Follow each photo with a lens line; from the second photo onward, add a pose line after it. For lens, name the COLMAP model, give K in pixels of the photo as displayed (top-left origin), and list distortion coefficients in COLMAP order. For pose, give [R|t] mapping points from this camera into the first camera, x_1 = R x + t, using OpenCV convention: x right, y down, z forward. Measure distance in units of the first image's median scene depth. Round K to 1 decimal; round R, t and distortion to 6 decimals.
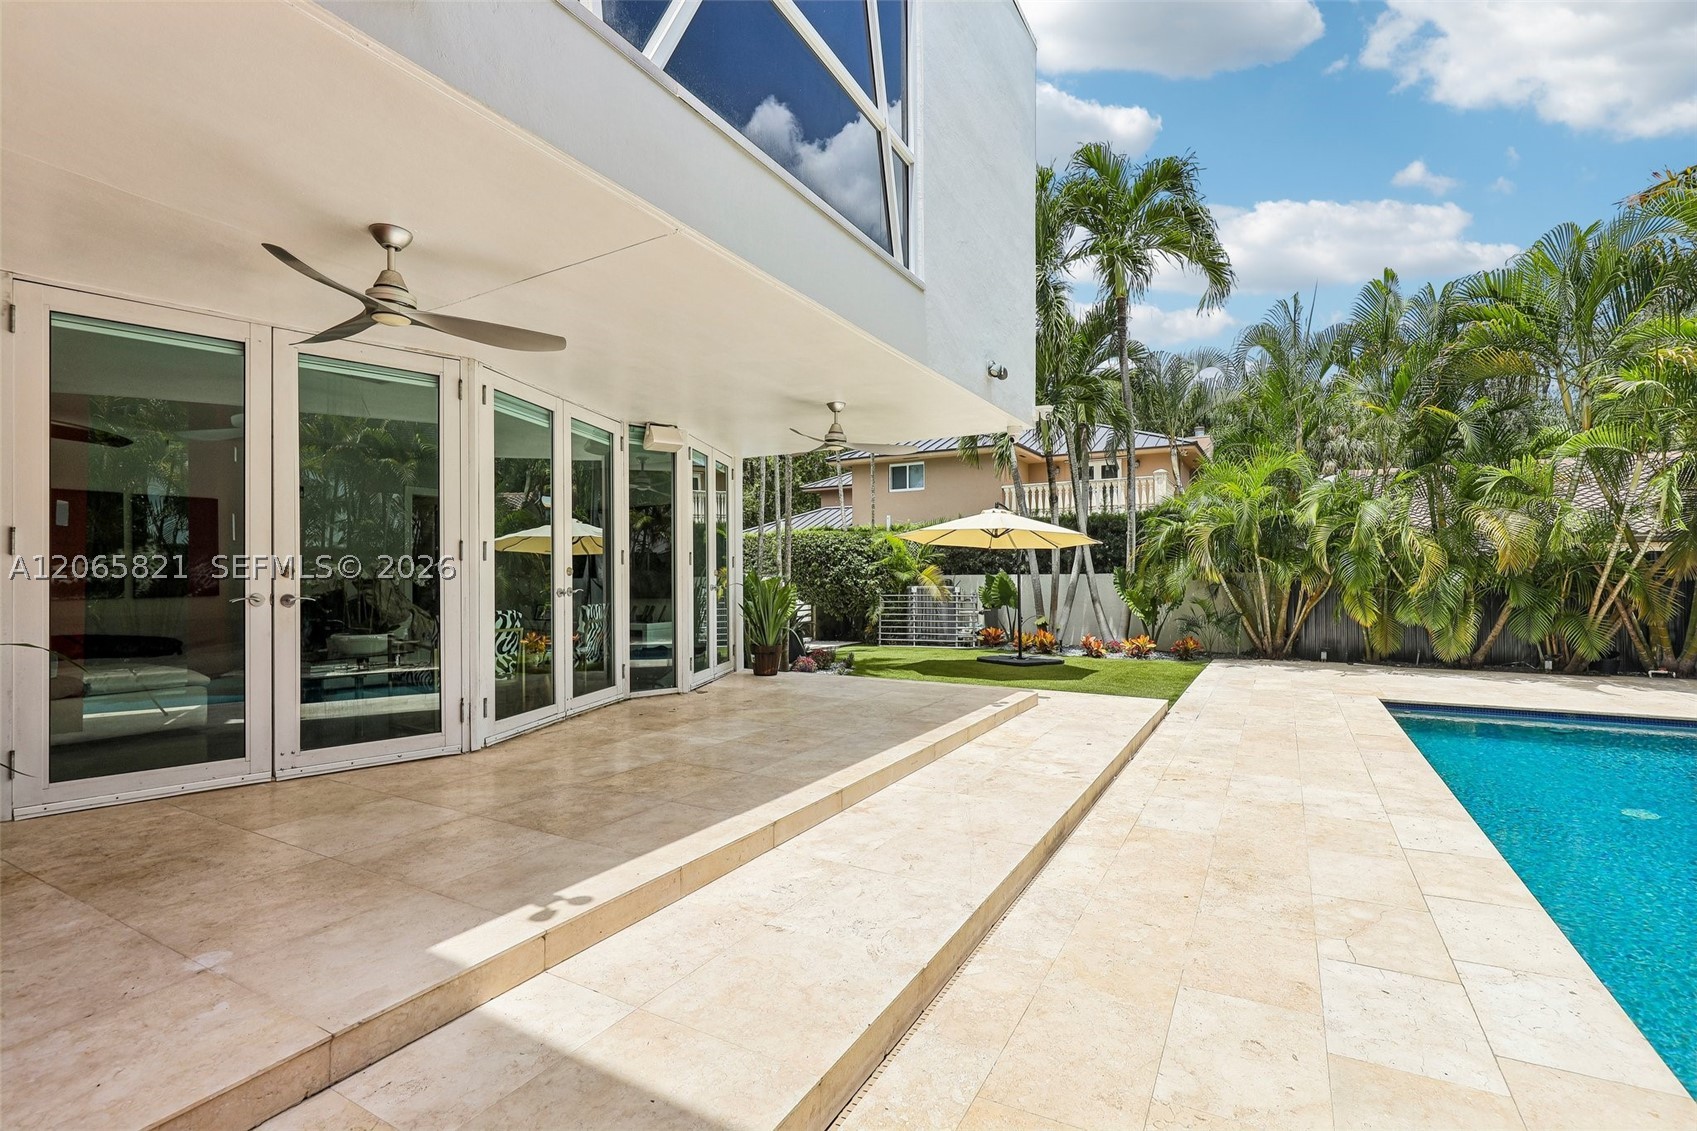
lens RADIAL K [[771.6, 0, 860.7], [0, 771.6, 569.5], [0, 0, 1]] dist [0.001546, 0.000089]
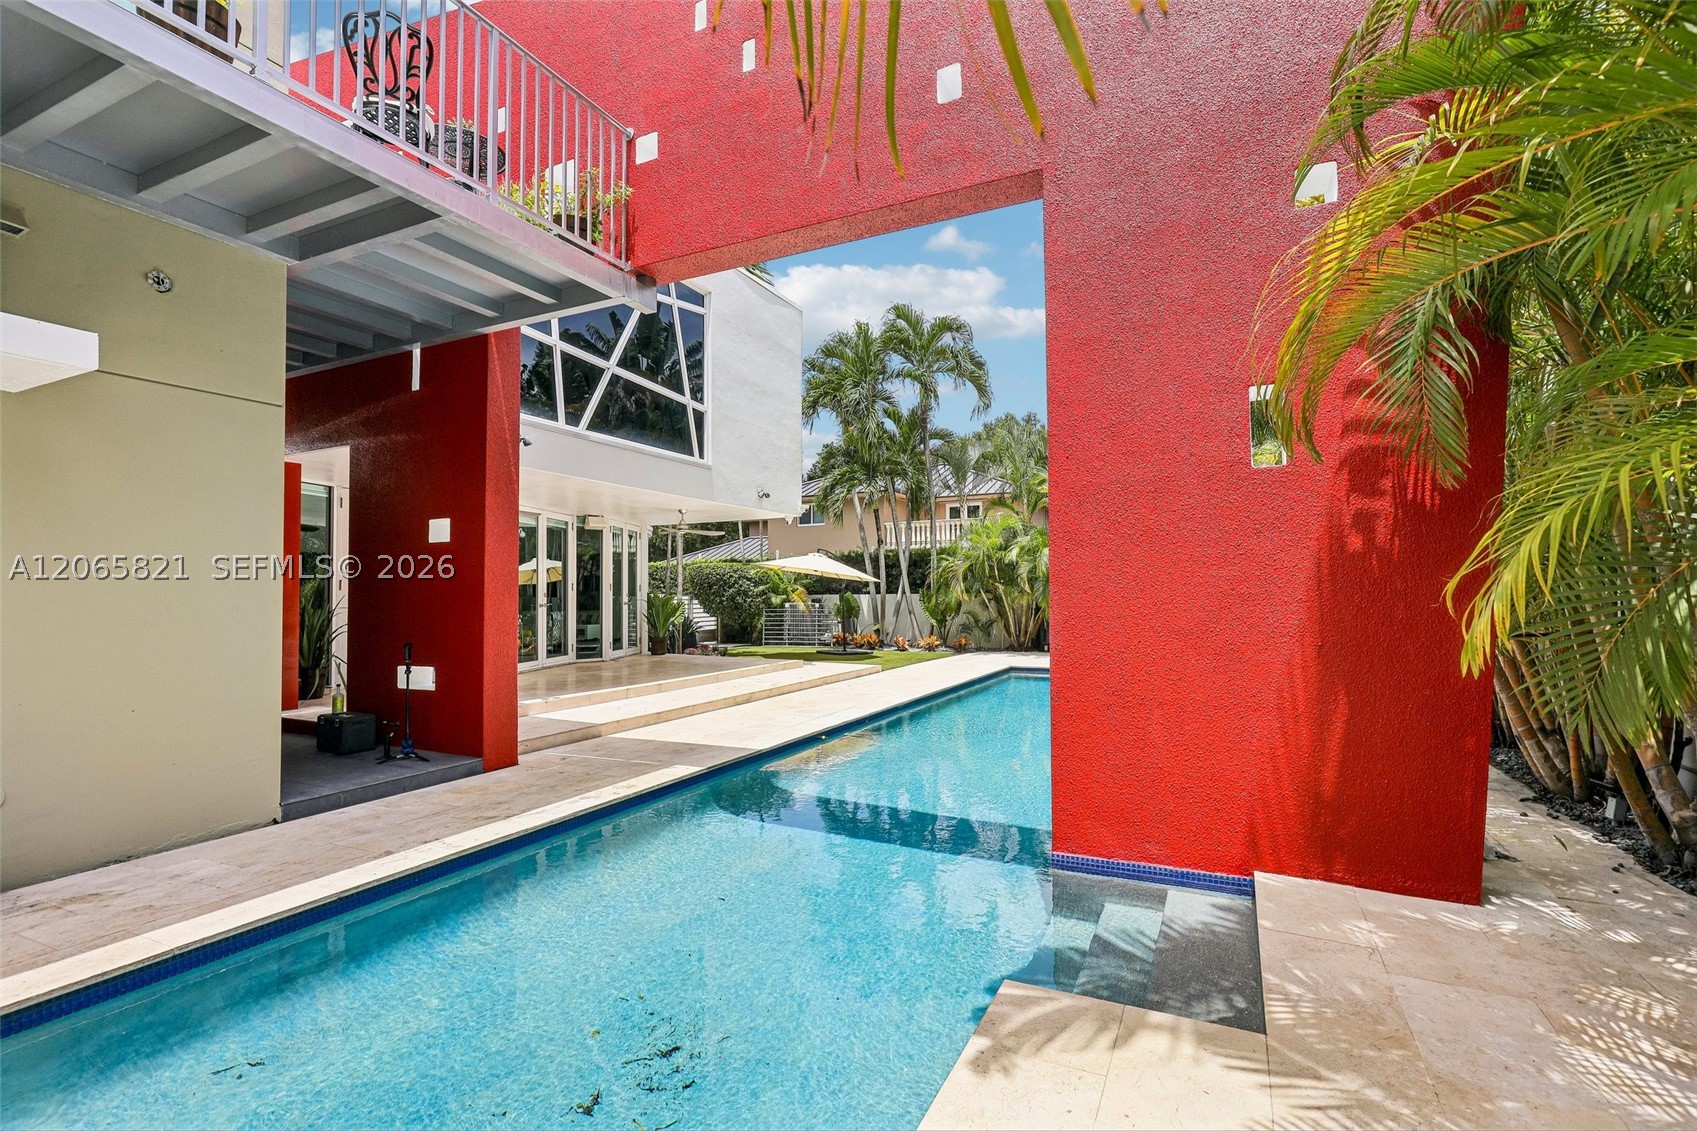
lens RADIAL K [[771.6, 0, 854.0], [0, 771.6, 562.8], [0, 0, 1]] dist [0.001546, 0.000089]
pose [[0.999215, -0.001089, 0.039598, 0.194585], [0.002341, 0.999498, -0.031582, -0.009735], [-0.039544, 0.031650, 0.998716, -0.584594]]
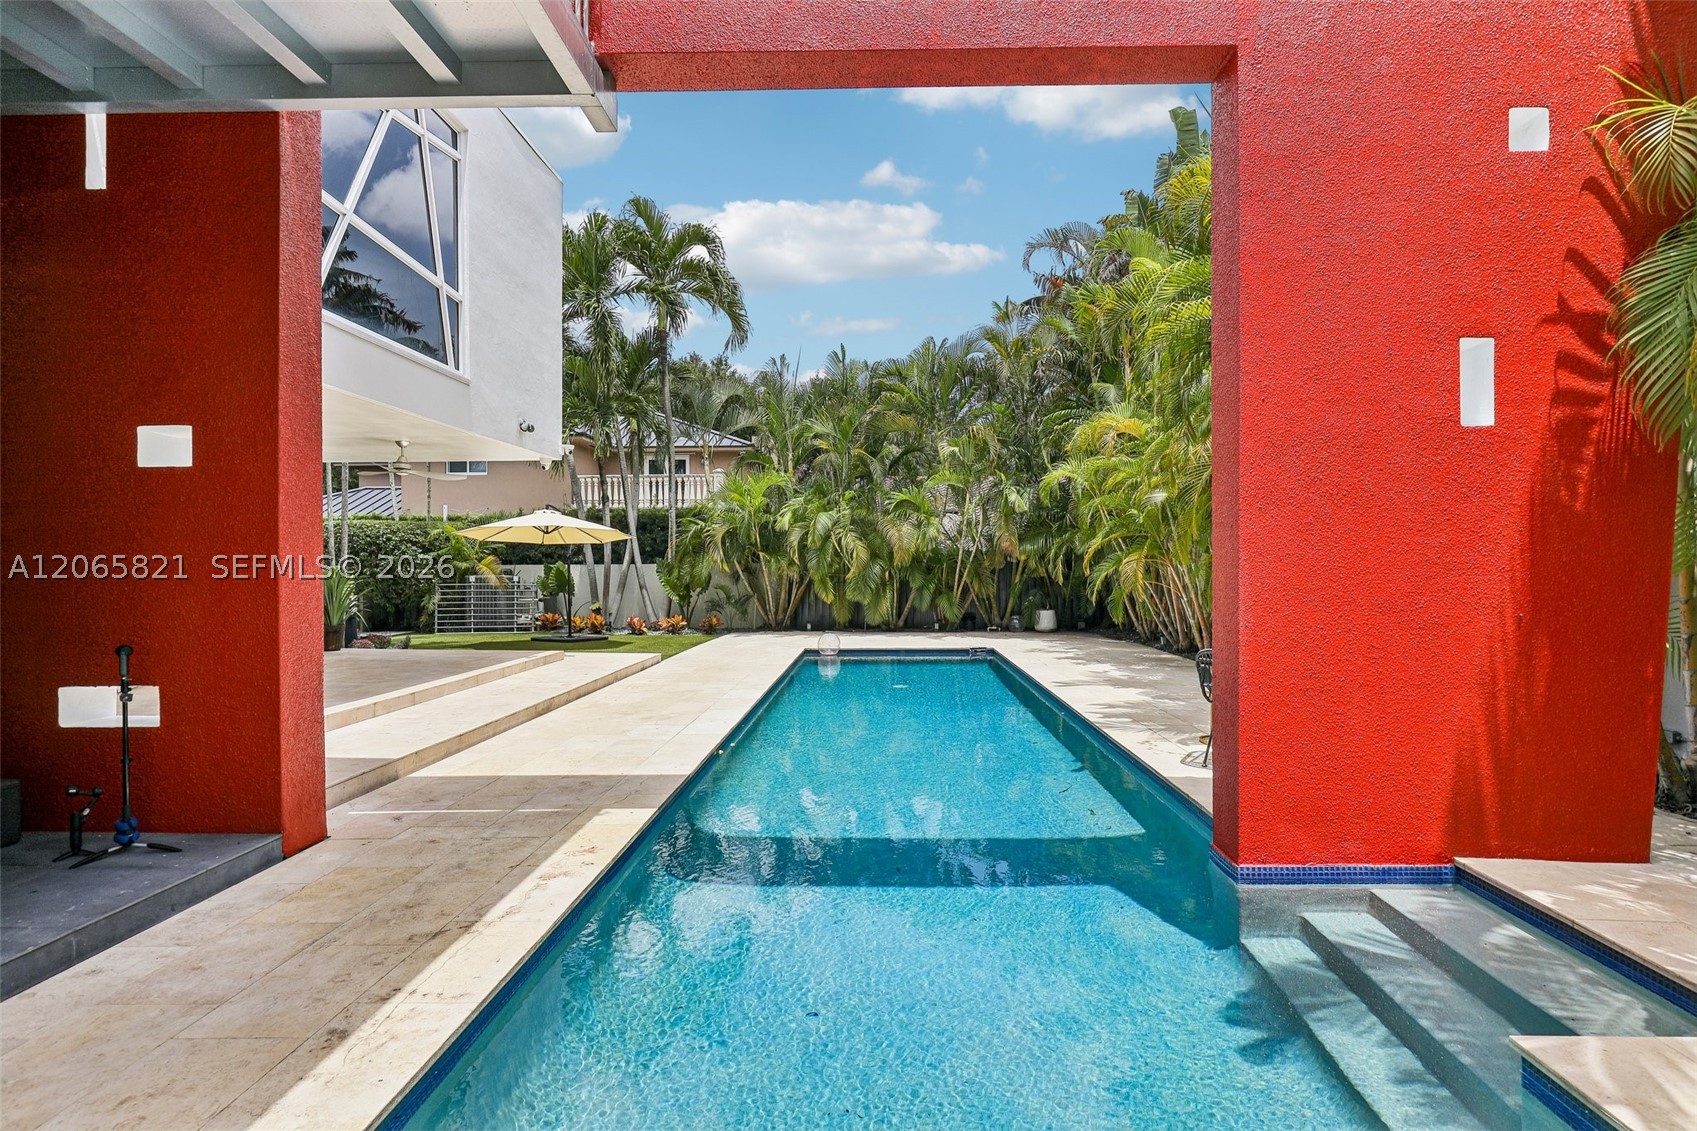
lens RADIAL K [[887.7, 0, 854.6], [0, 887.7, 563.2], [0, 0, 1]] dist [0.005635, -0.001937]
pose [[0.893396, 0.001981, 0.449266, -0.013654], [-0.005009, 0.999972, 0.005551, -0.006781], [-0.449242, -0.007210, 0.893381, -0.458325]]
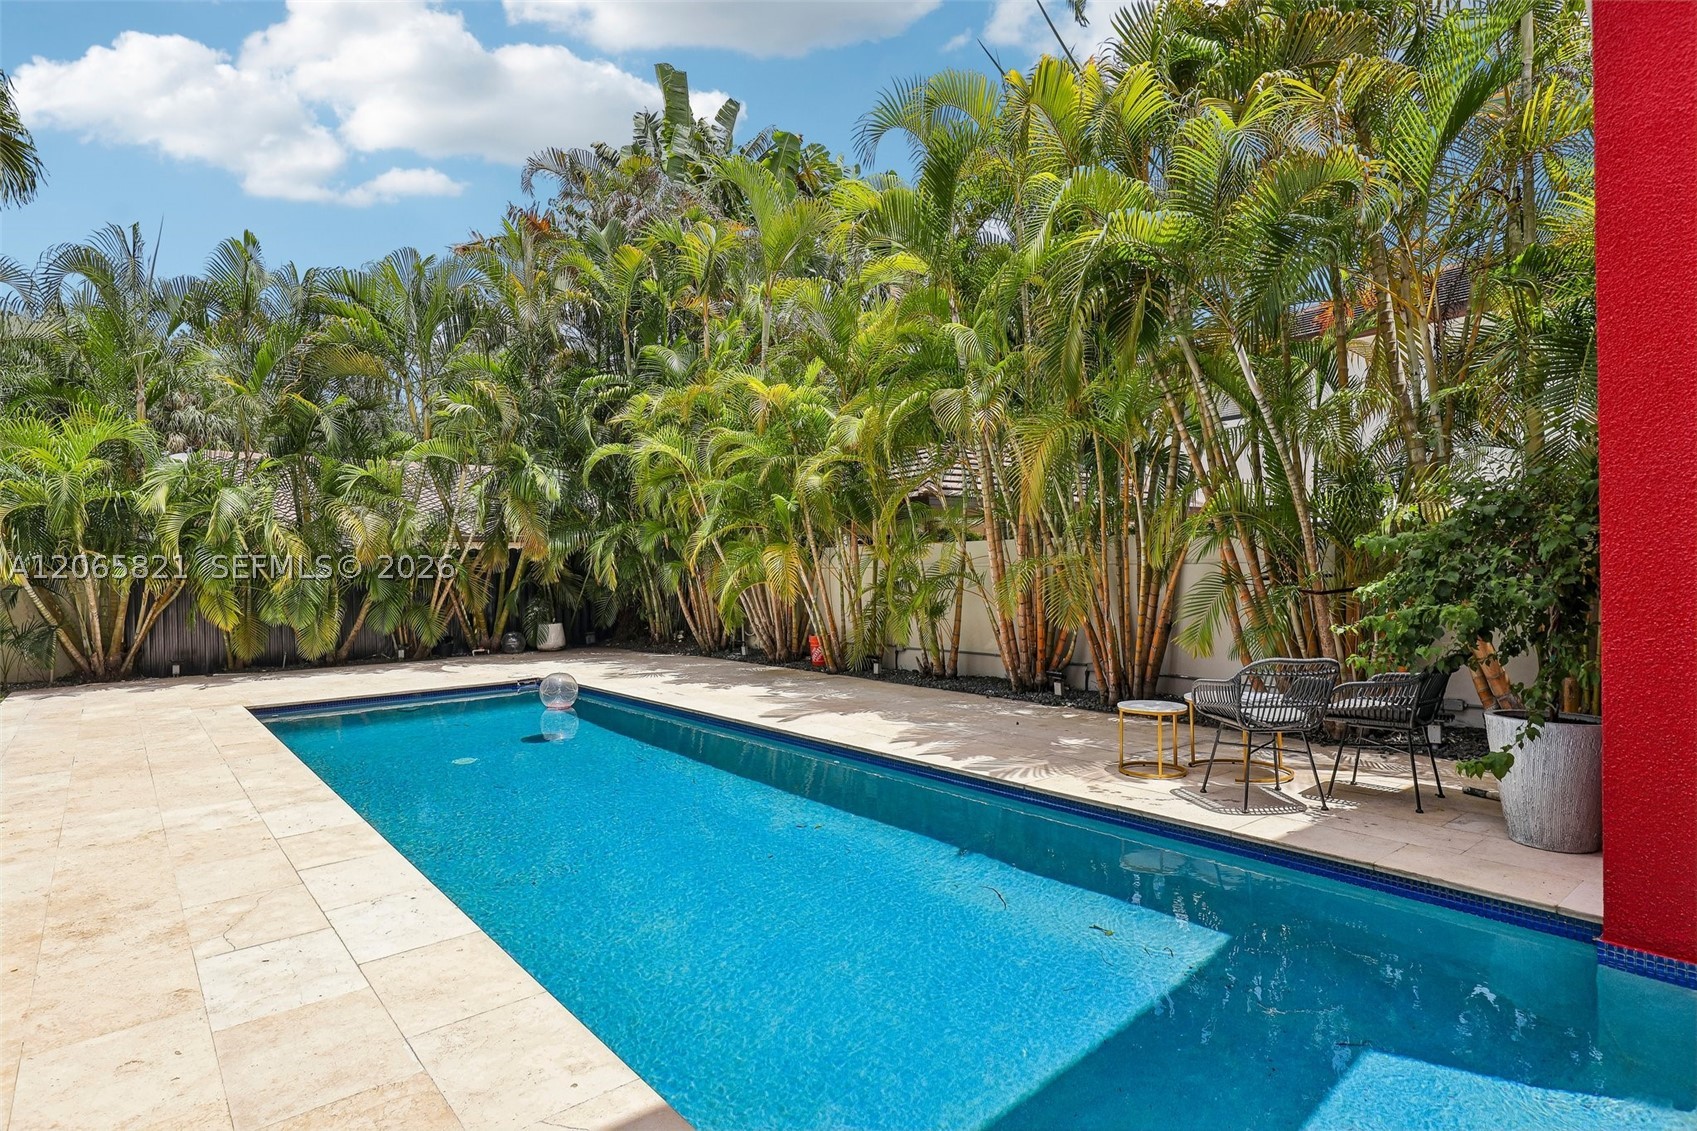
lens RADIAL K [[885.5, 0, 866.9], [0, 885.5, 573.5], [0, 0, 1]] dist [-0.017634, 0.002386]
pose [[0.350586, -0.011318, 0.936462, -0.027077], [0.006289, 0.999933, 0.009731, 0.003844], [-0.936509, 0.002478, 0.350634, -0.034574]]
